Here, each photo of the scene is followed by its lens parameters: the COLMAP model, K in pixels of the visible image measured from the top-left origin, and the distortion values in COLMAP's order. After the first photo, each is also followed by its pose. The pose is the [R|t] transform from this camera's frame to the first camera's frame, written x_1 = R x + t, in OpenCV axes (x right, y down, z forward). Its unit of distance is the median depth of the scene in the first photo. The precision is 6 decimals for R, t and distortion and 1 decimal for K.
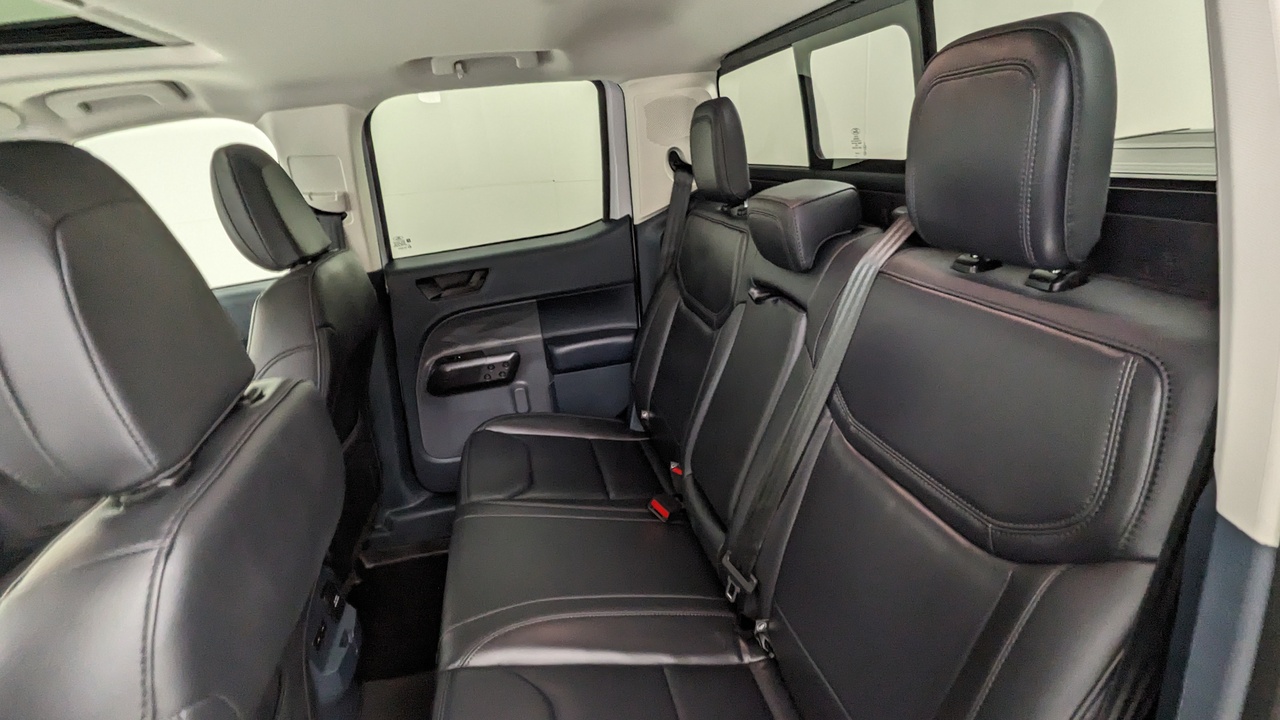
lens RADIAL K [[616.4, 0, 640.8], [0, 616.4, 361.5], [0, 0, 1]] dist [-0.000038, -0.000883]
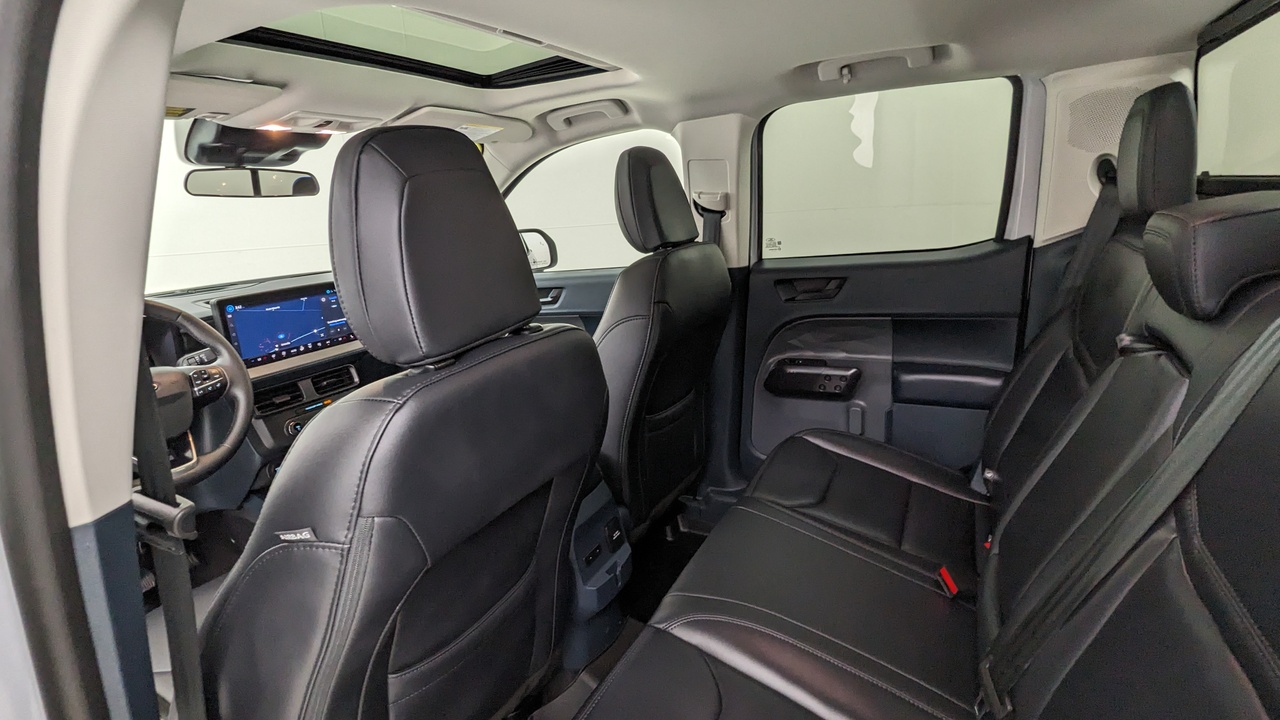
lens RADIAL K [[616.2, 0, 638.2], [0, 616.2, 357.5], [0, 0, 1]] dist [0.000765, 0.000422]
pose [[0.769180, 0.200764, -0.606676, 0.124258], [-0.222187, 0.974155, 0.040670, 0.004813], [0.599161, 0.103513, 0.793909, 0.049892]]
